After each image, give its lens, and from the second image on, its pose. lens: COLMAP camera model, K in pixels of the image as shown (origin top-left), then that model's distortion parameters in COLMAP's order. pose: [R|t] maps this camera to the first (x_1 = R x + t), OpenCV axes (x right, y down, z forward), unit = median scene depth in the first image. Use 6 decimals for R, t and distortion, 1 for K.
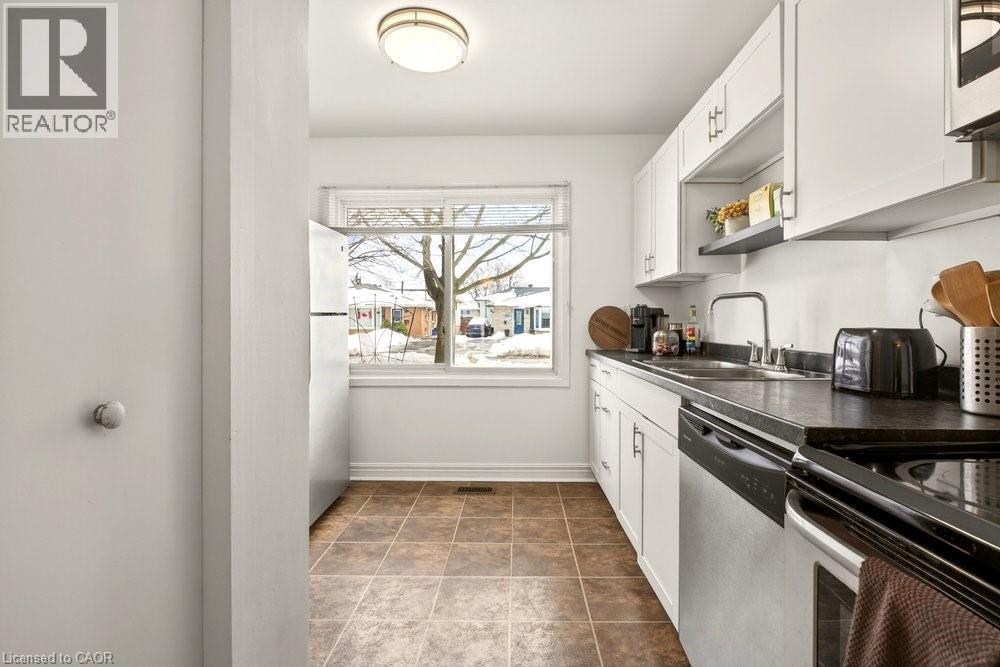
lens RADIAL K [[462.8, 0, 504.3], [0, 462.8, 328.7], [0, 0, 1]] dist [0.000045, -0.000180]
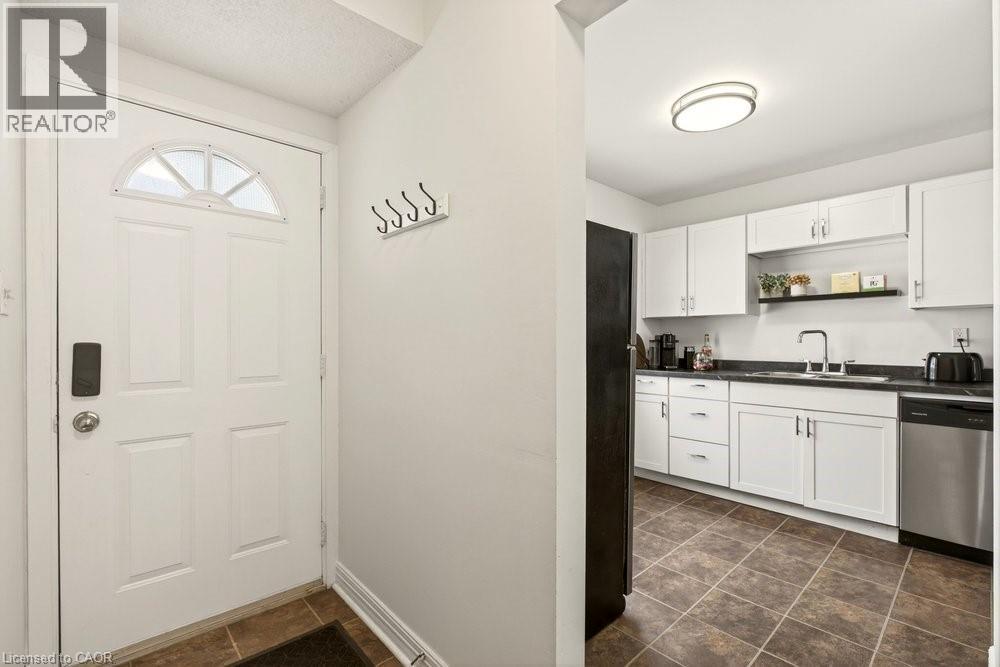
lens RADIAL K [[444.9, 0, 516.8], [0, 444.9, 342.3], [0, 0, 1]] dist [-0.000684, -0.000149]
pose [[0.713895, -0.001498, 0.700251, -1.133989], [0.005730, 0.999977, -0.003703, -0.027833], [-0.700229, 0.006656, 0.713887, 0.494027]]
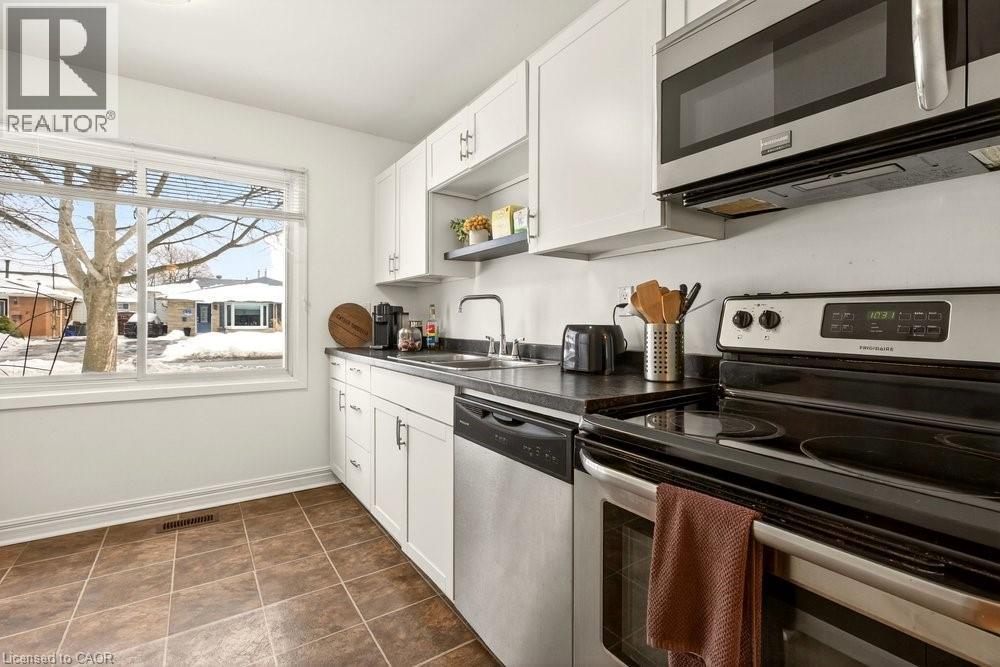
lens RADIAL K [[456.2, 0, 496.6], [0, 456.2, 326.7], [0, 0, 1]] dist [-0.000195, -0.000312]
pose [[0.821459, -0.001587, 0.570266, -0.097204], [0.001365, 0.999999, 0.000817, 0.001651], [-0.570266, 0.000107, 0.821460, 0.028188]]
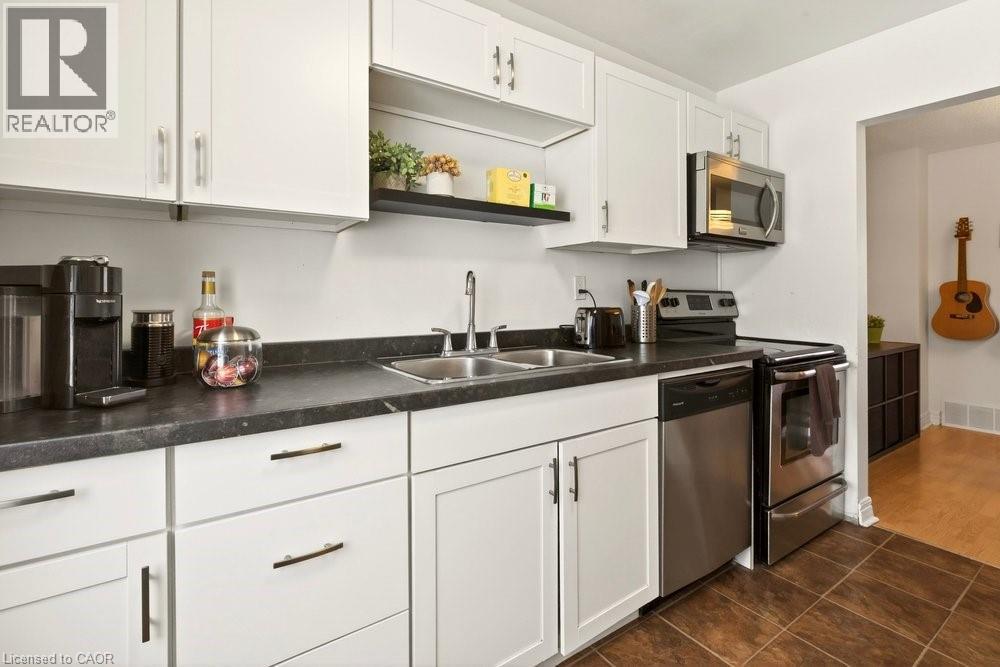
lens RADIAL K [[474.8, 0, 498.1], [0, 474.8, 292.4], [0, 0, 1]] dist [0.001652, -0.000098]
pose [[-0.582803, 0.006087, 0.812591, -0.185978], [0.008774, 0.999961, -0.001197, -0.029282], [-0.812566, 0.006432, -0.582833, 1.198889]]
